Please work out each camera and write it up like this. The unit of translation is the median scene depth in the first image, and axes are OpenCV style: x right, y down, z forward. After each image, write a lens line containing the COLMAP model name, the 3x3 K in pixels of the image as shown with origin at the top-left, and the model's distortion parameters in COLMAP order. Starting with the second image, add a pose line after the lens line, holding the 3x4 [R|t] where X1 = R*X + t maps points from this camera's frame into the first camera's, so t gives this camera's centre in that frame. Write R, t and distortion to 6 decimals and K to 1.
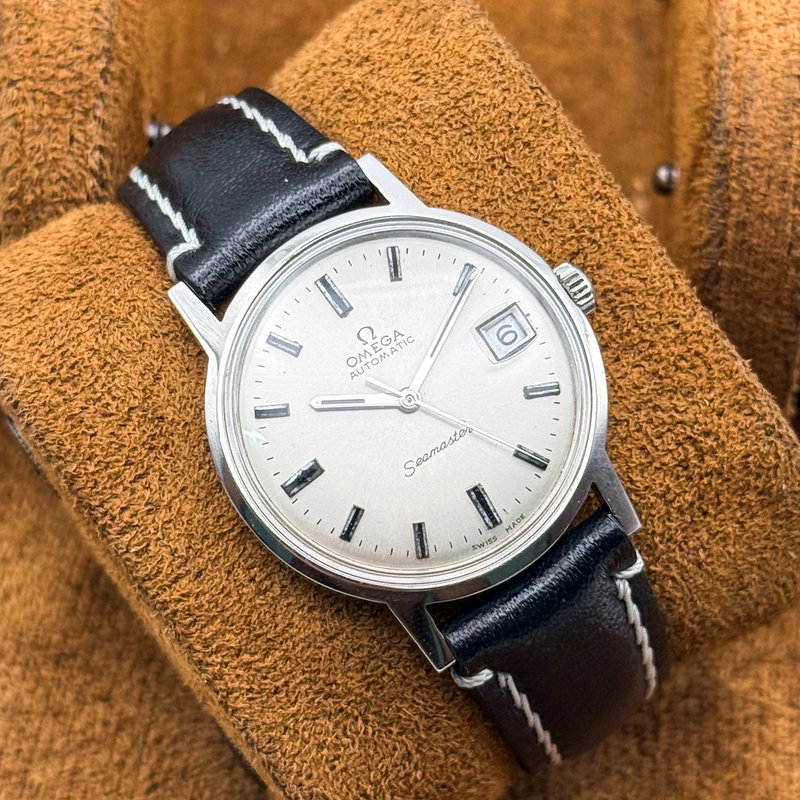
lens RADIAL K [[2527.7, 0, 401.4], [0, 2527.7, 407.3], [0, 0, 1]] dist [0.094920, 0.000000]
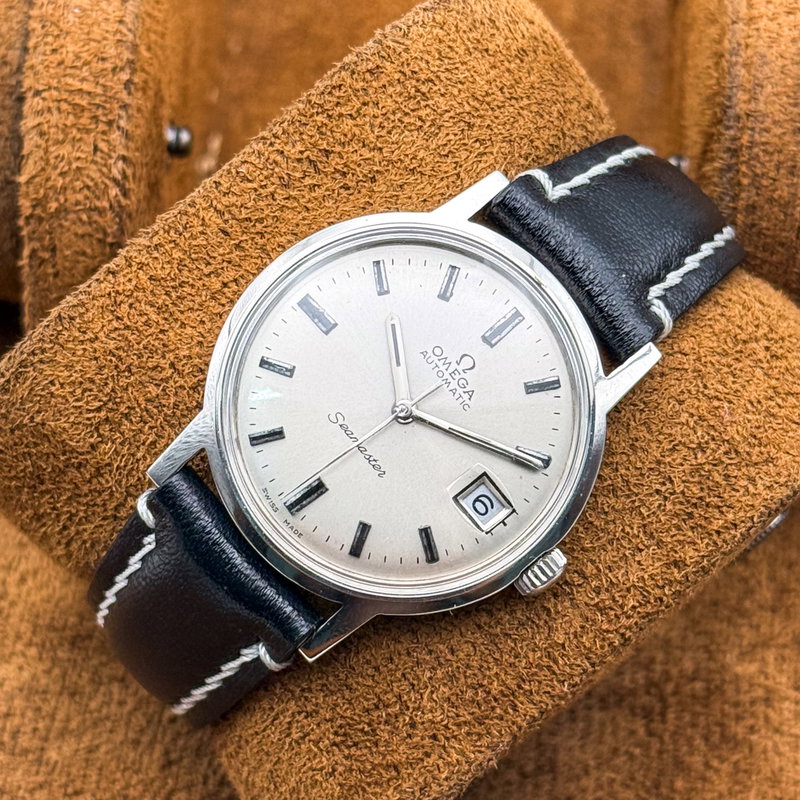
lens RADIAL K [[2527.7, 0, 393.9], [0, 2527.7, 422.0], [0, 0, 1]] dist [0.094920, 0.000000]
pose [[0.089335, 0.986452, -0.137590, 0.140580], [-0.983328, 0.109320, 0.145312, -0.139666], [0.158385, 0.122315, 0.979772, 0.018704]]
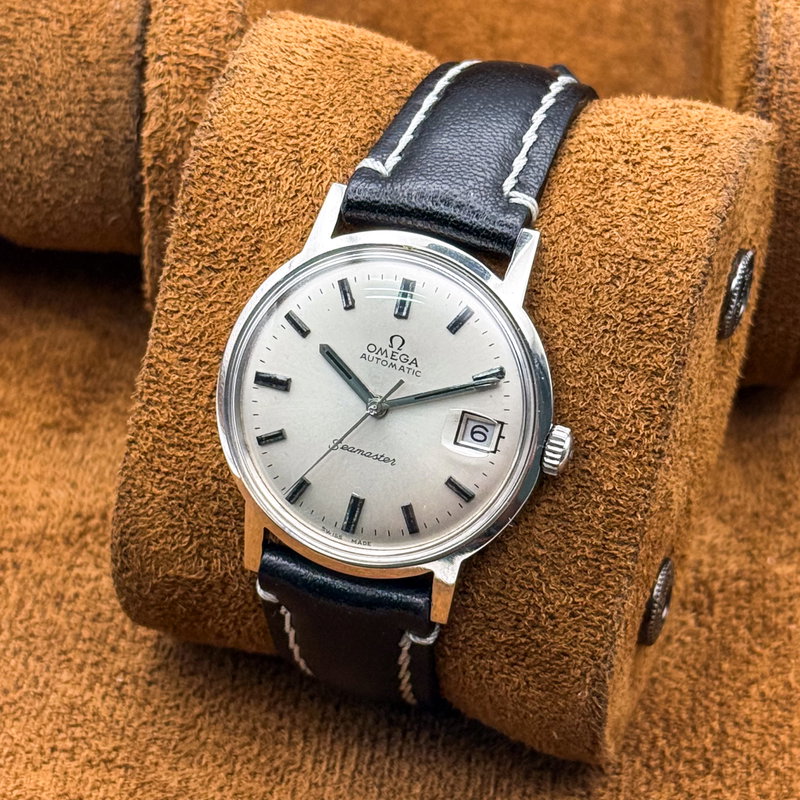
lens RADIAL K [[2527.7, 0, 403.9], [0, 2527.7, 401.7], [0, 0, 1]] dist [0.094920, 0.000000]
pose [[0.616881, 0.768553, -0.169659, 0.200578], [-0.685918, 0.630682, 0.362983, -0.423625], [0.385972, -0.107546, 0.916220, -0.061446]]
